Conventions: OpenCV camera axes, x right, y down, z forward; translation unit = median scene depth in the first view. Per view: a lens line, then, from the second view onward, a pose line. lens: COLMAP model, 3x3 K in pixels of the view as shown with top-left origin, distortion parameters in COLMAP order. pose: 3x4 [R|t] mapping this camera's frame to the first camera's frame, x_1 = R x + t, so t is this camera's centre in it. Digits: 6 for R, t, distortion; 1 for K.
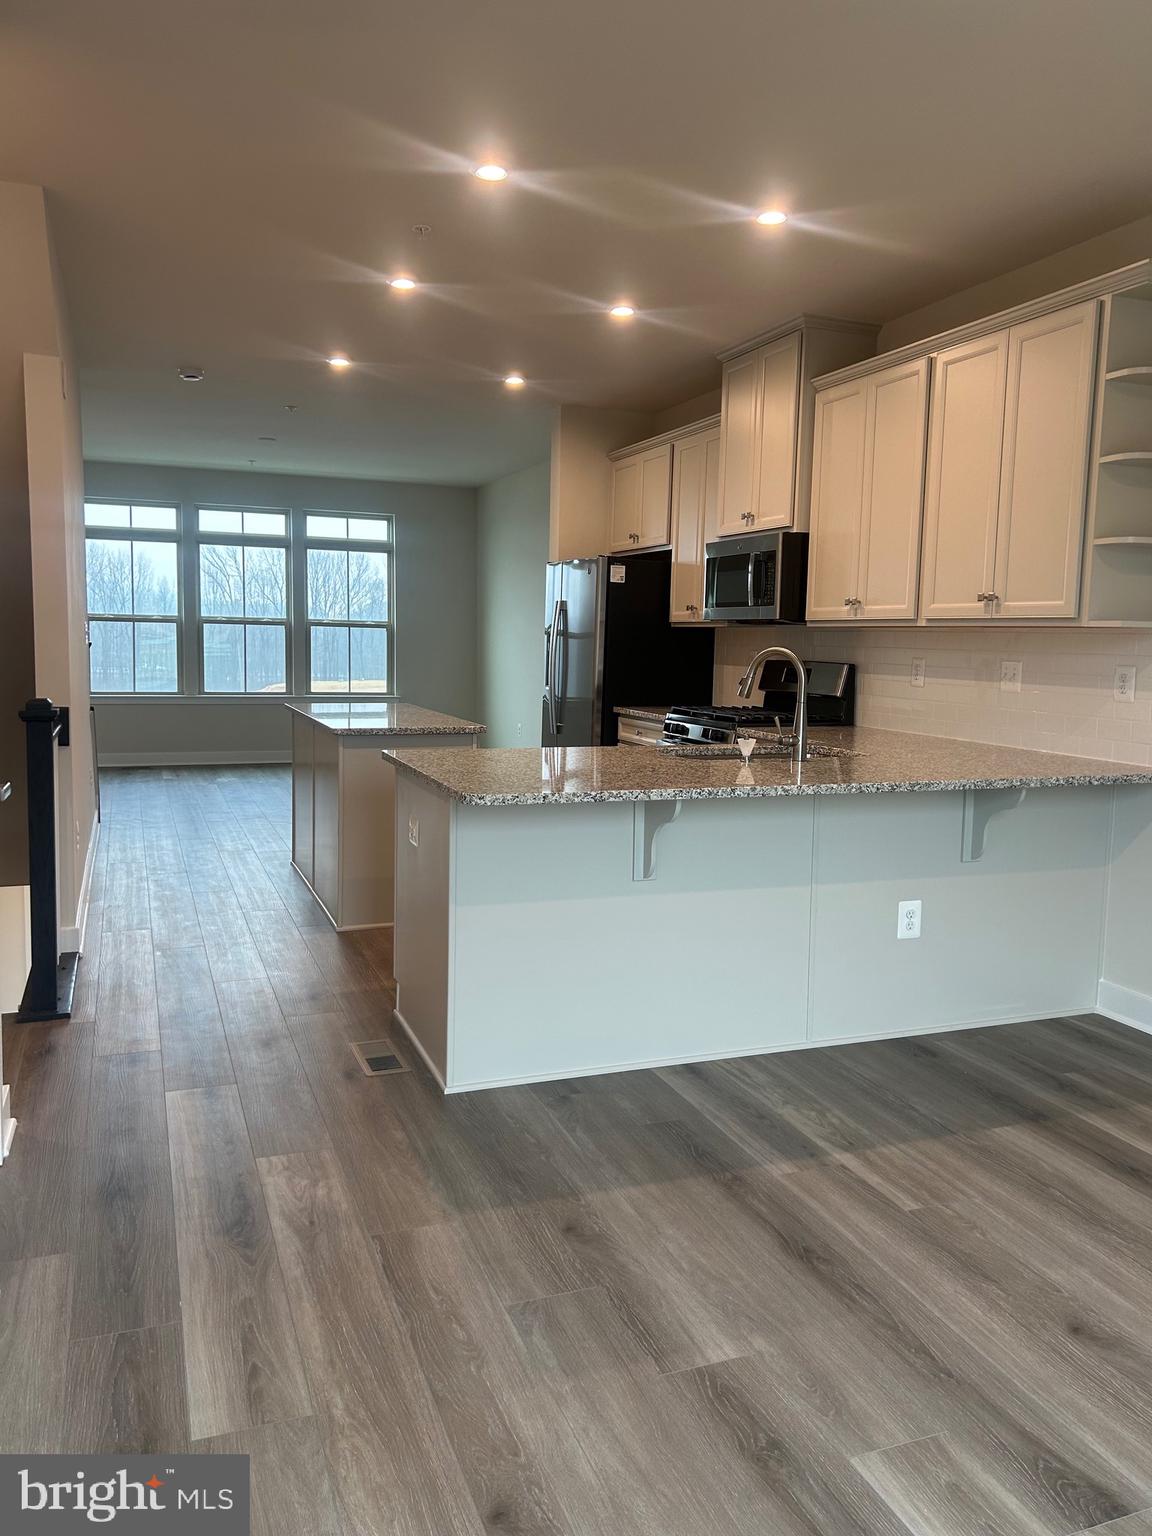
lens RADIAL K [[1165.3, 0, 579.4], [0, 1165.3, 762.2], [0, 0, 1]] dist [0.039576, -0.039279]
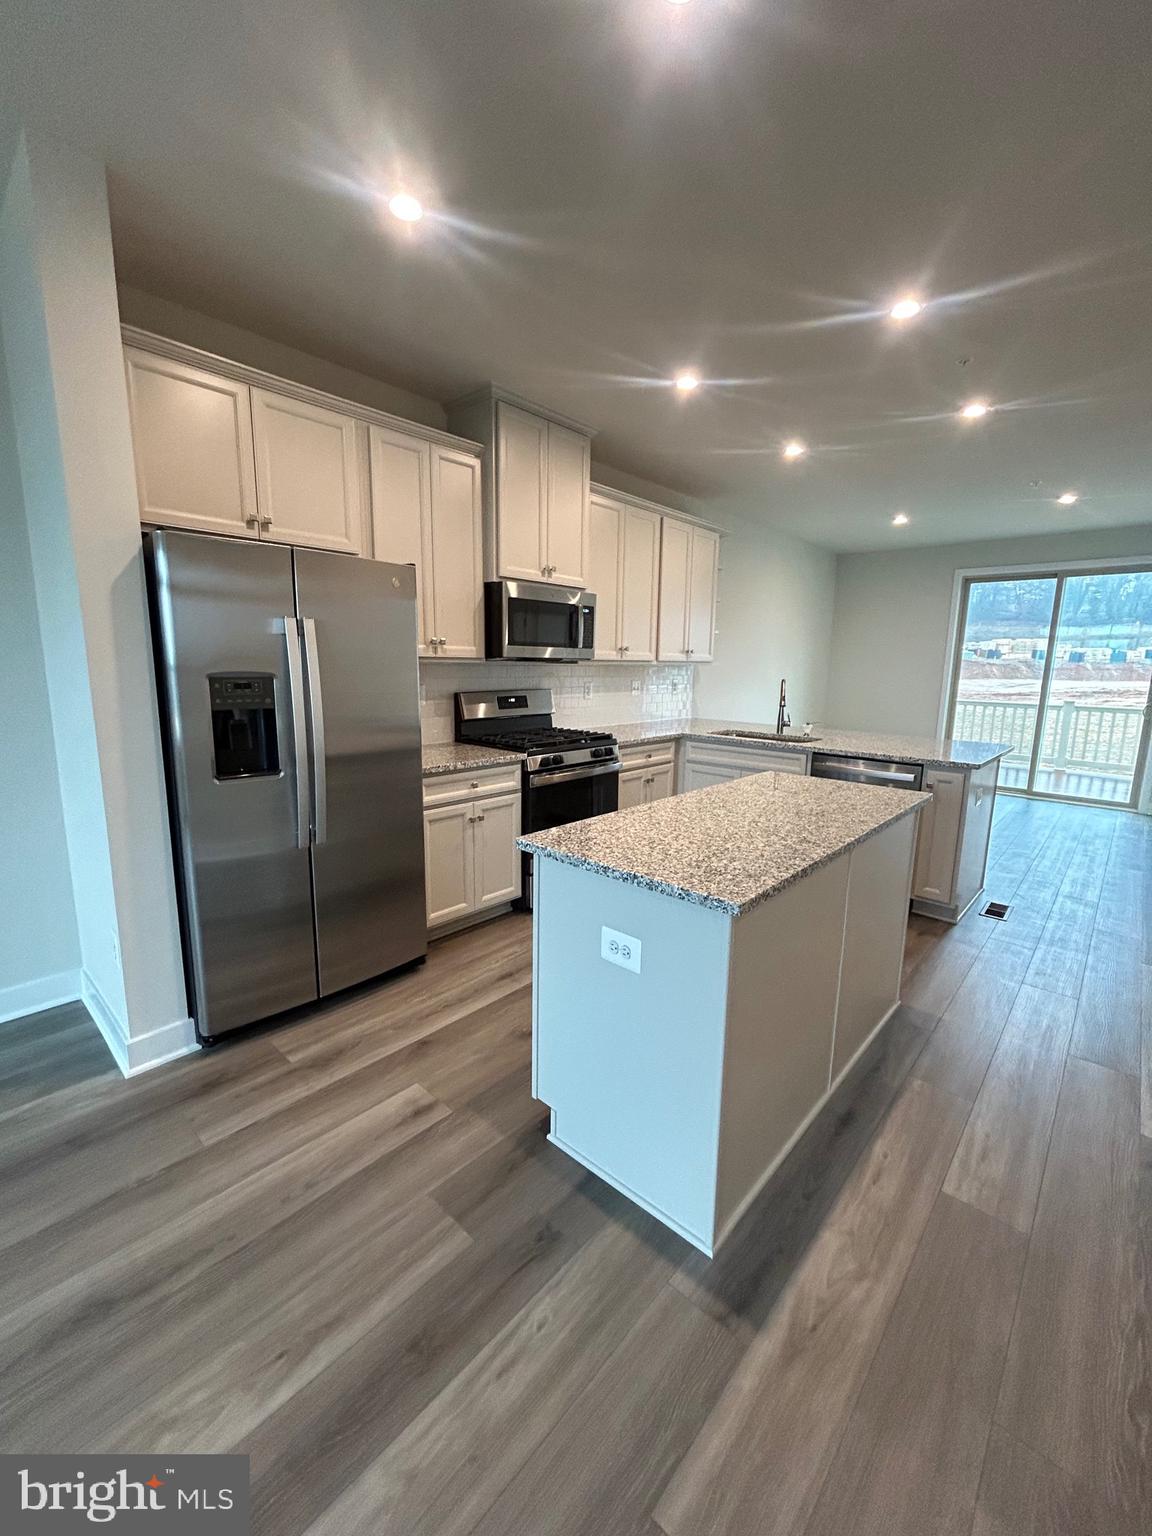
lens RADIAL K [[621.9, 0, 574.2], [0, 621.9, 769.1], [0, 0, 1]] dist [-0.000583, -0.000170]
pose [[-0.451412, -0.178309, 0.874319, -0.454765], [0.071677, 0.969419, 0.234711, -0.163613], [-0.889432, 0.168620, -0.424827, 1.298449]]
